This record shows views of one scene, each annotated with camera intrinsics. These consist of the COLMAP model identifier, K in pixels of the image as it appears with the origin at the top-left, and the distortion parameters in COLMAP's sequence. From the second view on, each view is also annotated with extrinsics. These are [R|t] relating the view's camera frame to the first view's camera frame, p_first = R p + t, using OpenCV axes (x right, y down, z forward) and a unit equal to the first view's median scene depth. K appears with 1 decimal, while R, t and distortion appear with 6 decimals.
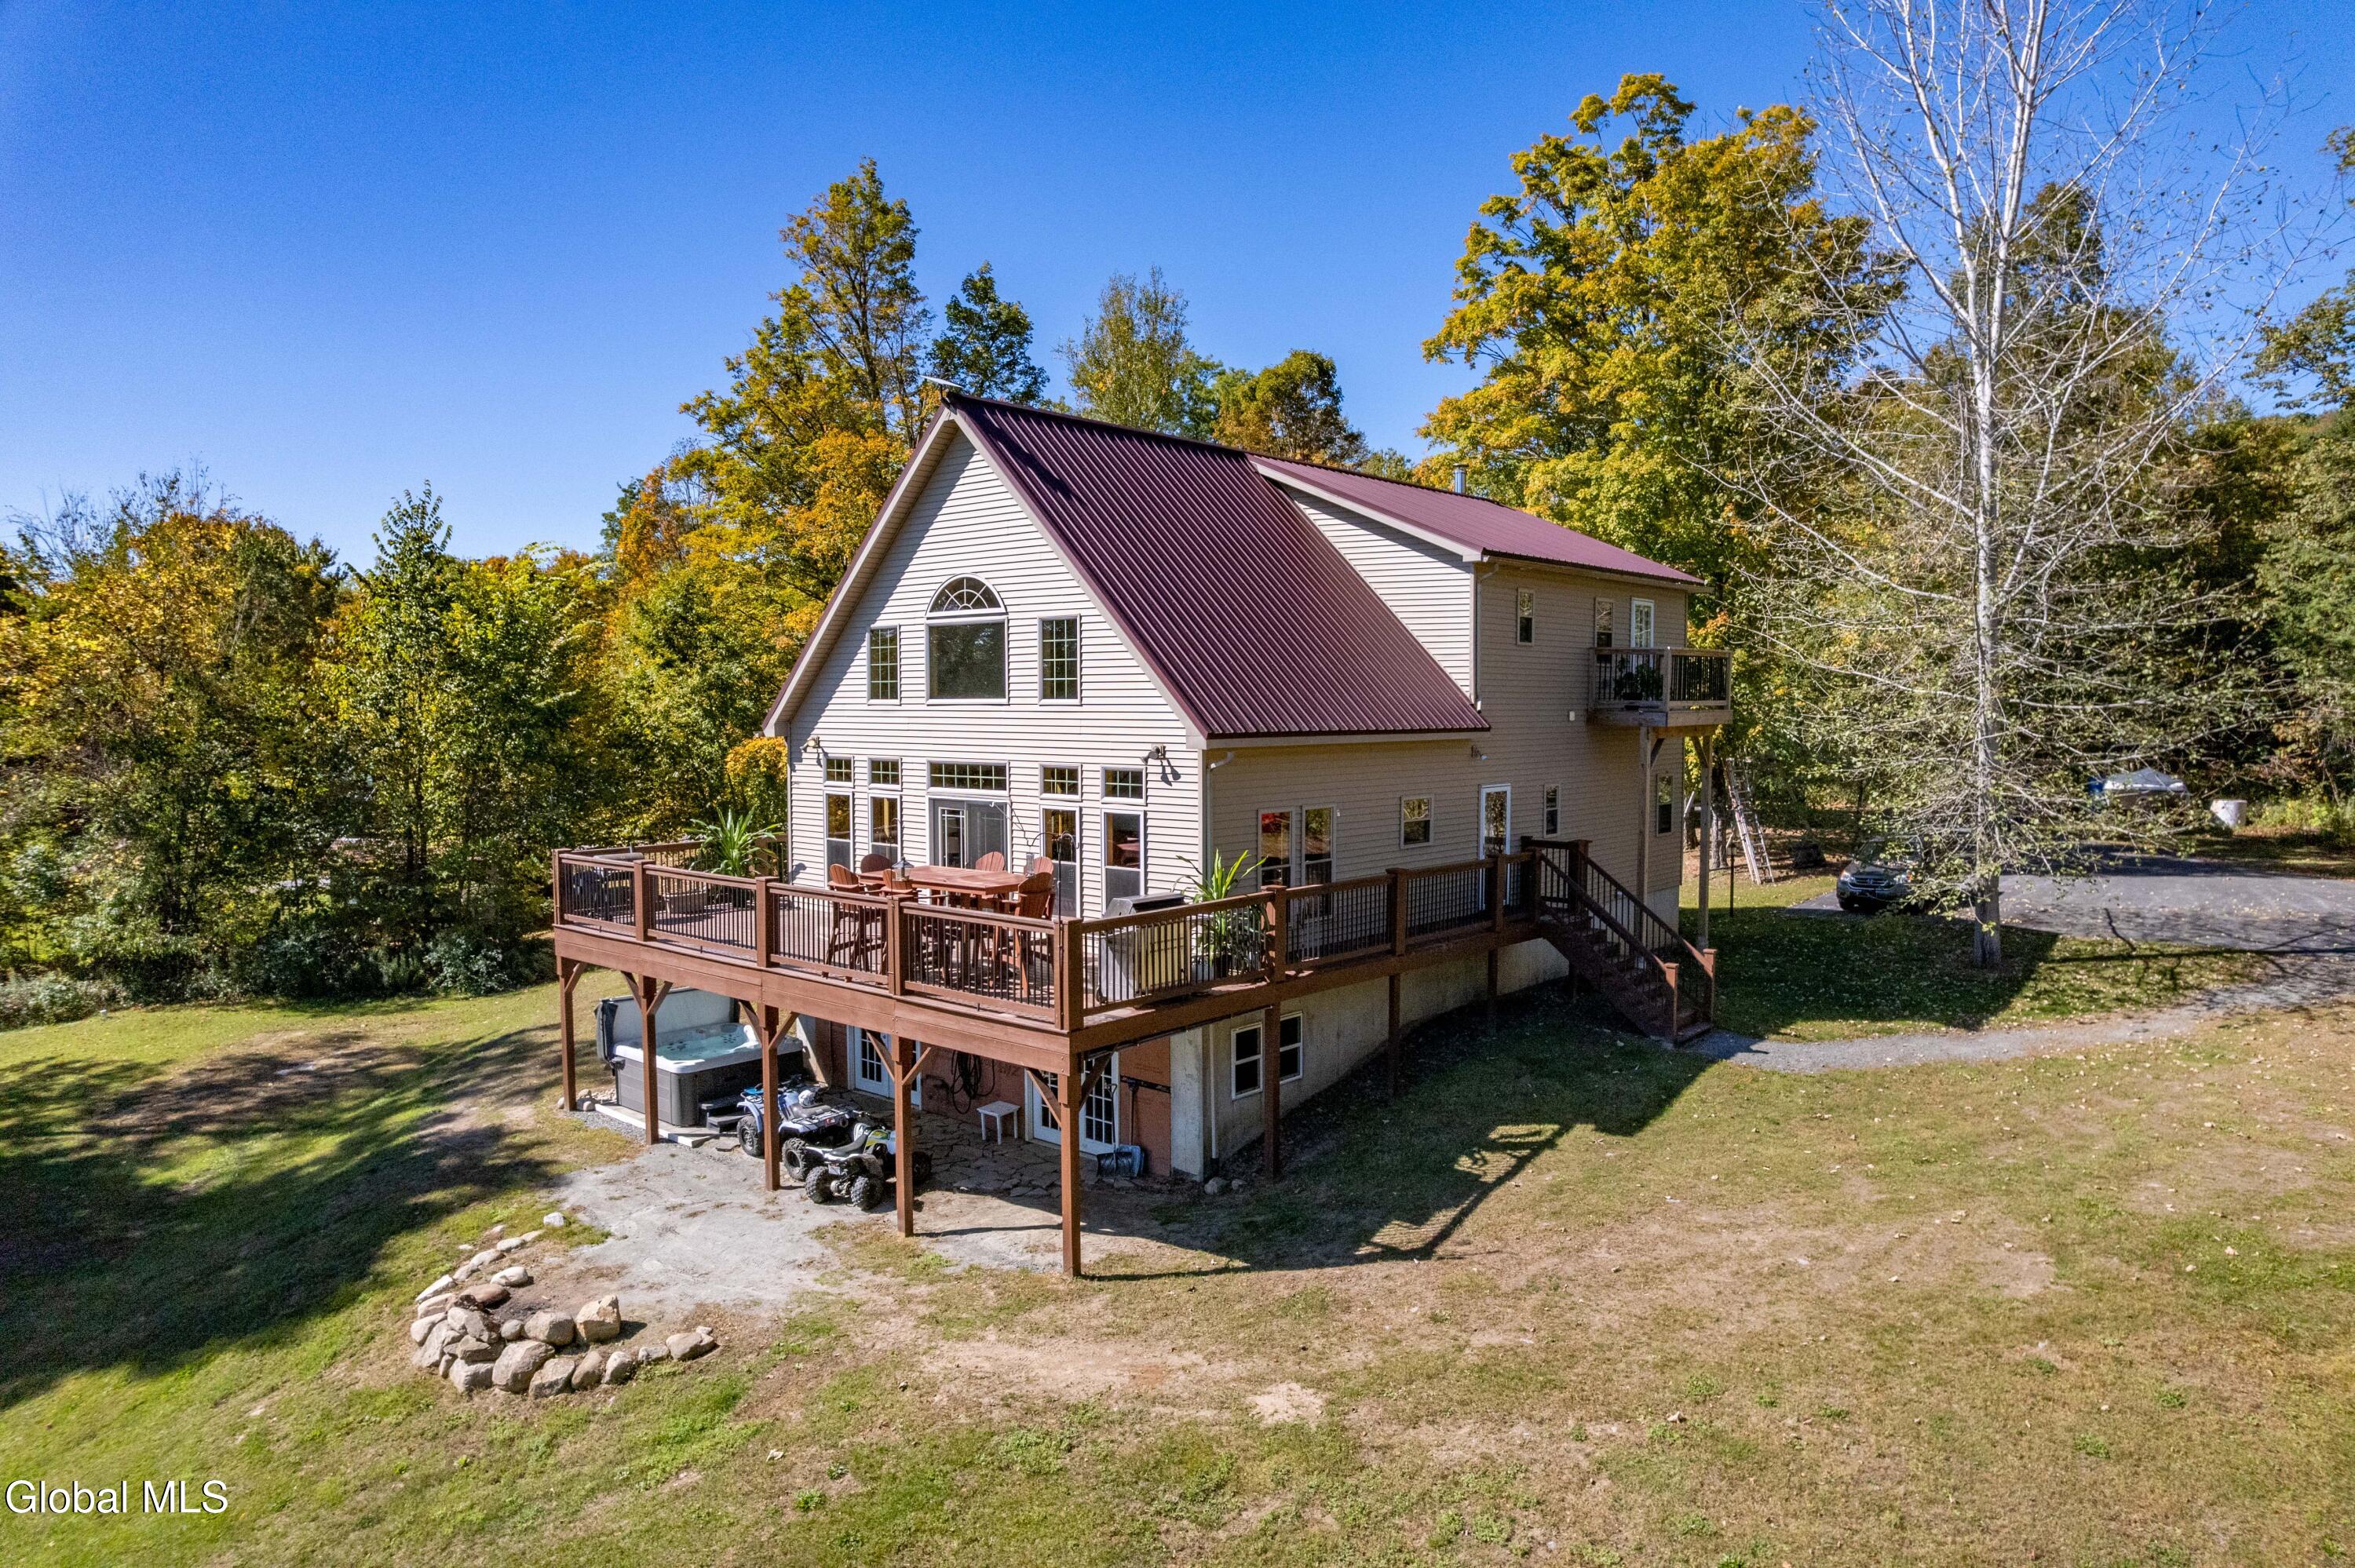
lens RADIAL K [[1511.9, 0, 1177.5], [0, 1511.9, 784.0], [0, 0, 1]] dist [-0.004544, 0.000392]
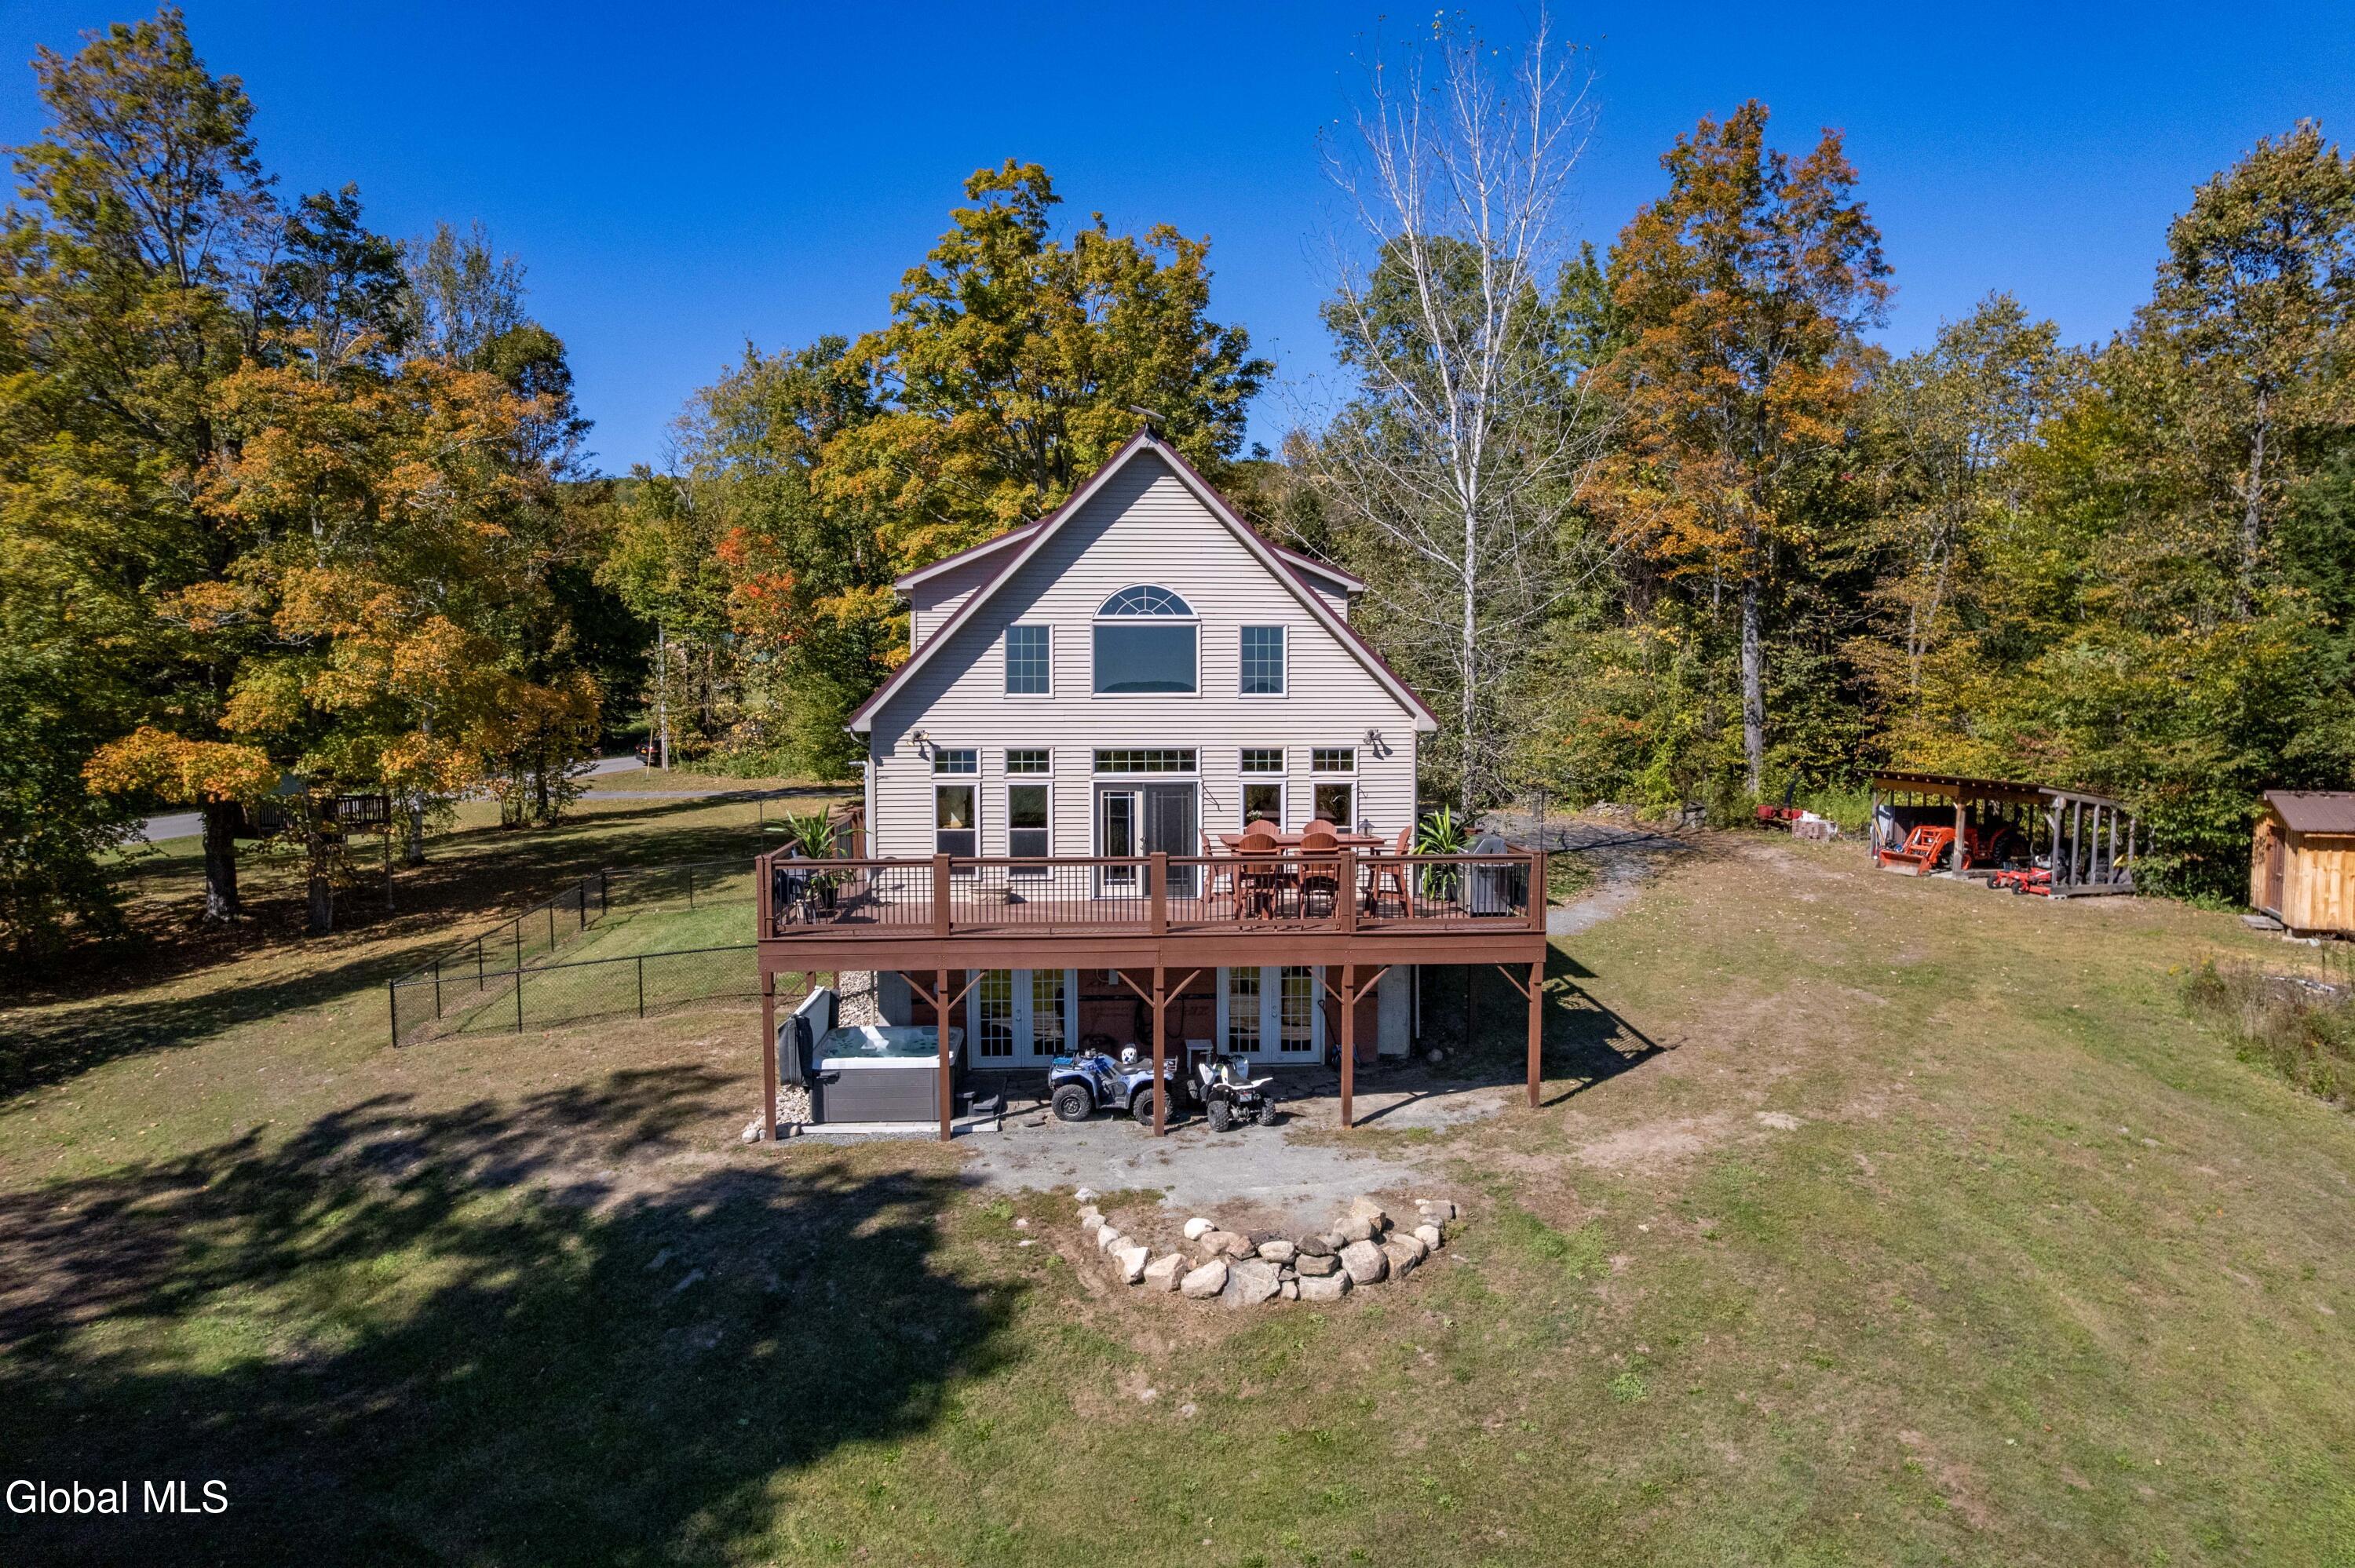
lens RADIAL K [[1502.8, 0, 1177.5], [0, 1502.8, 784.0], [0, 0, 1]] dist [-0.031598, 0.000704]
pose [[0.696662, -0.045051, 0.715983, -0.947212], [0.037838, 0.998945, 0.026038, -0.016543], [-0.716401, 0.008951, 0.697632, 0.198249]]
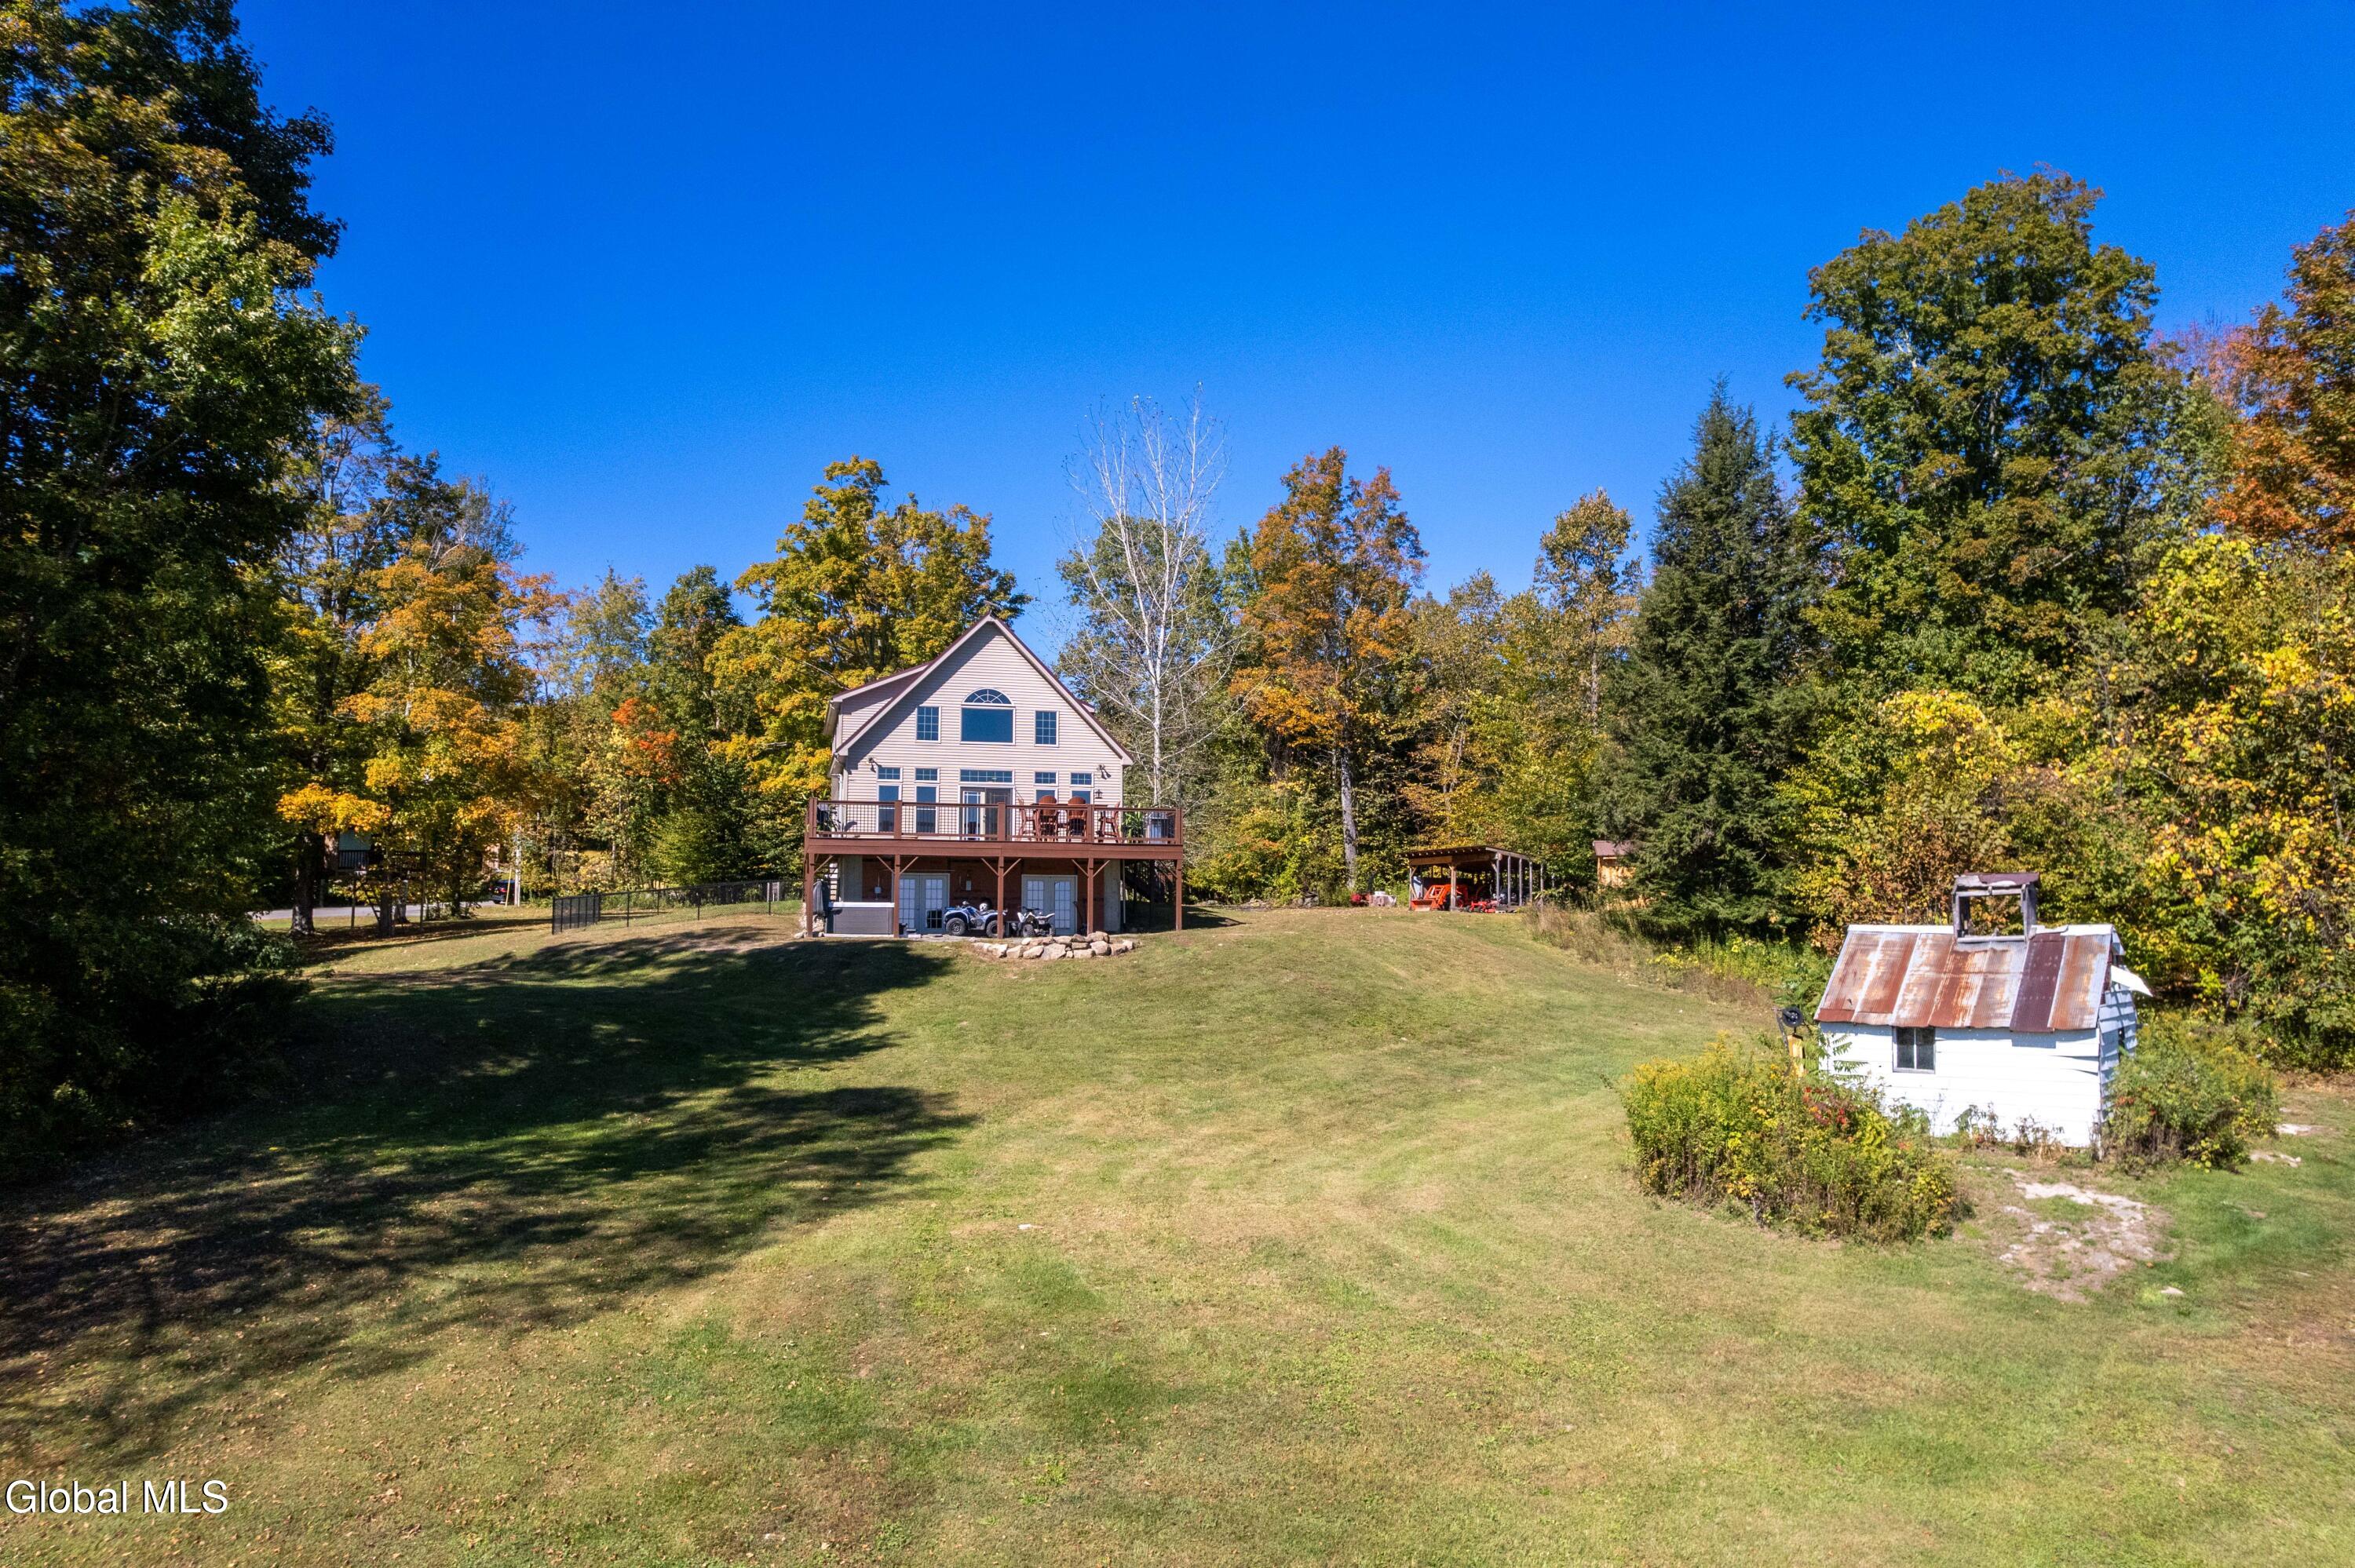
lens RADIAL K [[1511.9, 0, 1177.5], [0, 1511.9, 784.0], [0, 0, 1]] dist [-0.004544, 0.000392]
pose [[0.551447, 0.086221, 0.829742, -1.870642], [0.044296, 0.990215, -0.132336, 0.320295], [-0.833033, 0.109731, 0.542232, -0.455786]]
